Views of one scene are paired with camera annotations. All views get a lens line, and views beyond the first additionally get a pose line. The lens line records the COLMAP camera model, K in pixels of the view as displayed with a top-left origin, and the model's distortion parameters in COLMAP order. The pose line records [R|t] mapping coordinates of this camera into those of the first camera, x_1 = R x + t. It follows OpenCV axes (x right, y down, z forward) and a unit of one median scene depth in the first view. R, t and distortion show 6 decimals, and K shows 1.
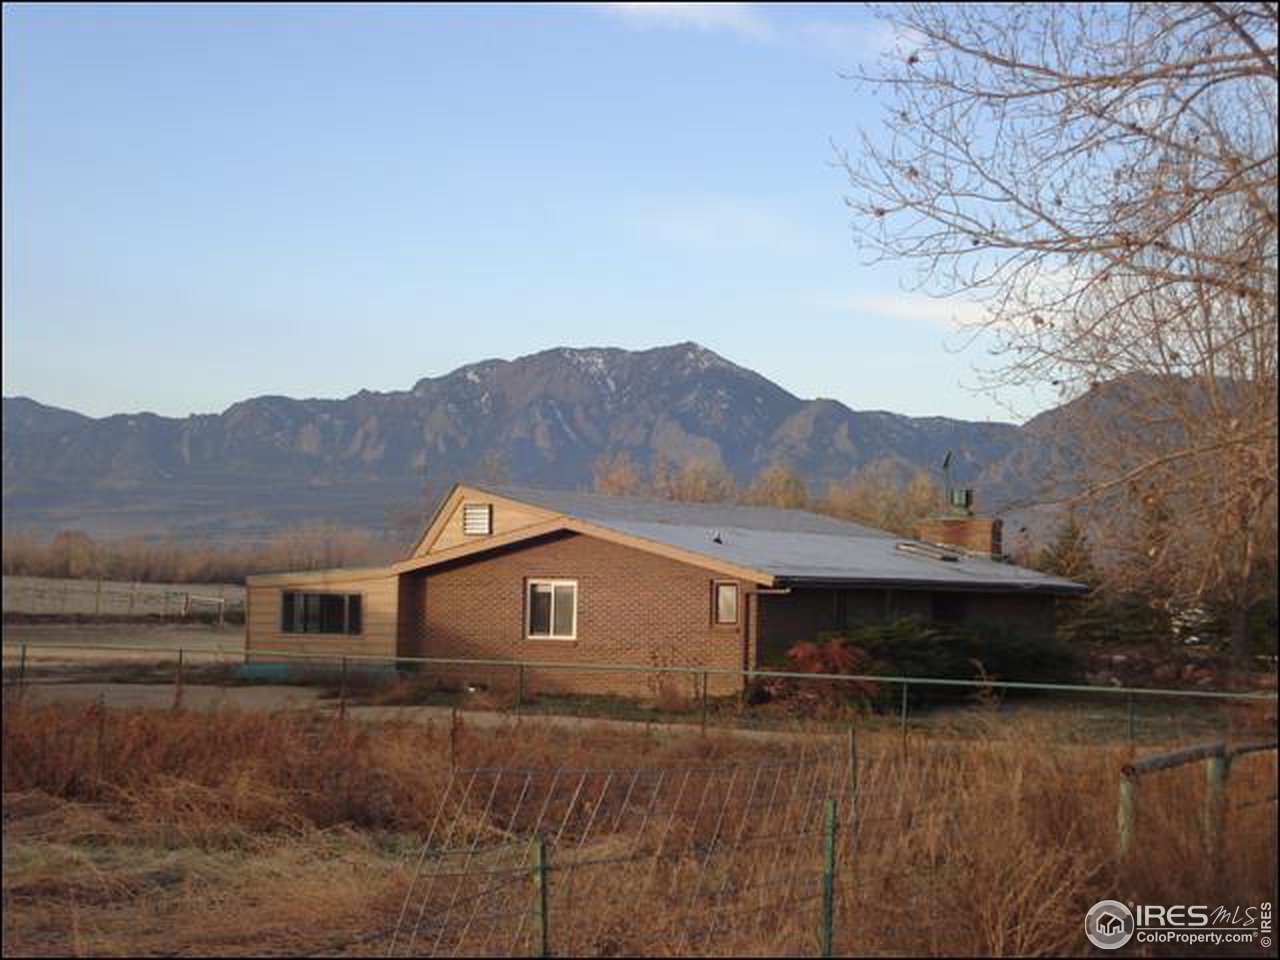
lens RADIAL K [[3226.8, 0, 640.0], [0, 3226.8, 480.0], [0, 0, 1]] dist [0.527591, 0.198280]
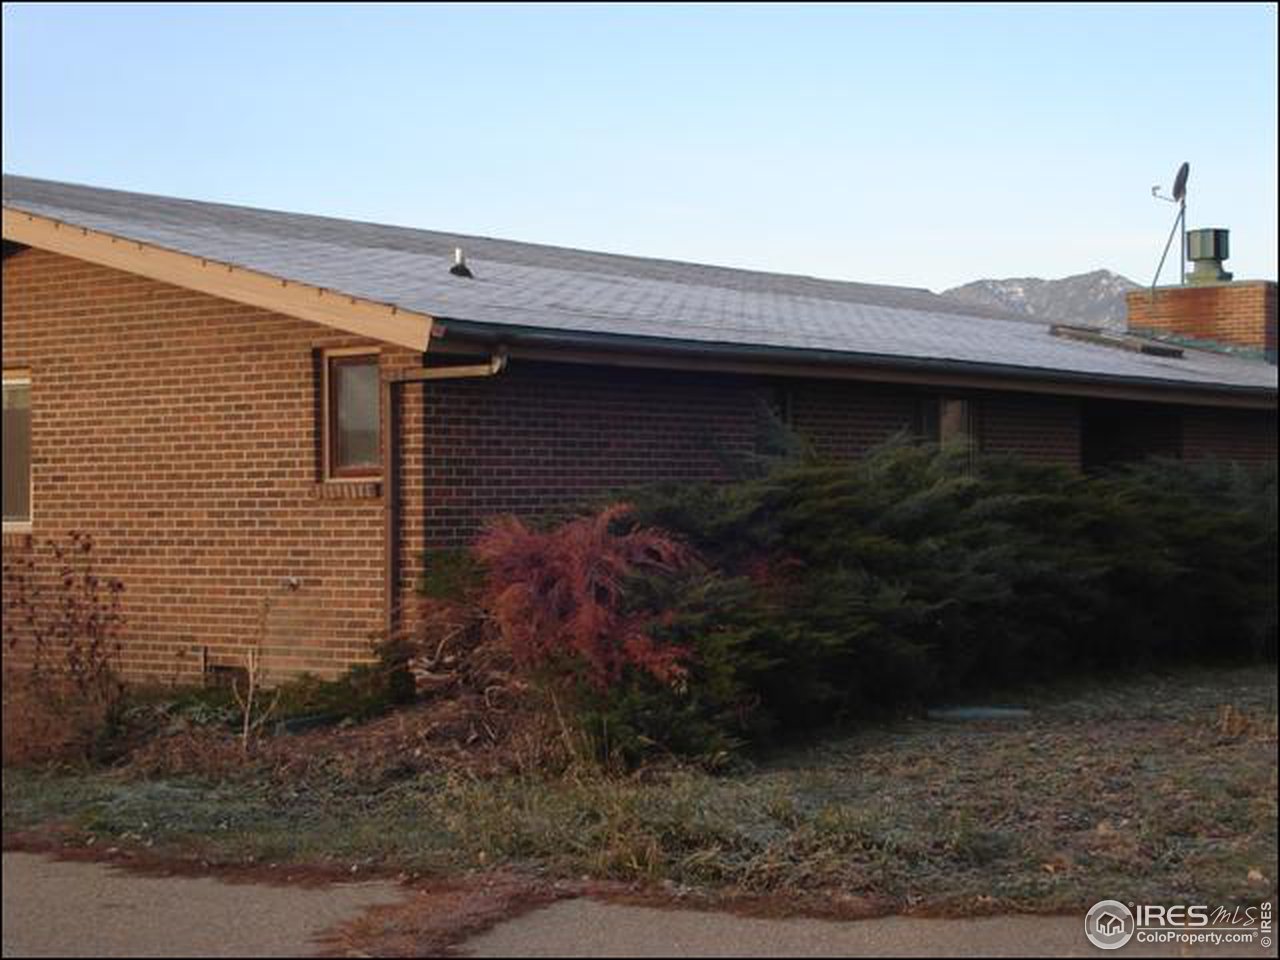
lens RADIAL K [[2510.0, 0, 640.0], [0, 2510.0, 480.0], [0, 0, 1]] dist [0.044061, -0.024847]
pose [[0.981795, -0.025606, -0.188209, 0.084589], [0.029678, 0.999382, 0.018850, 0.032321], [0.187610, -0.024092, 0.981948, 0.583954]]
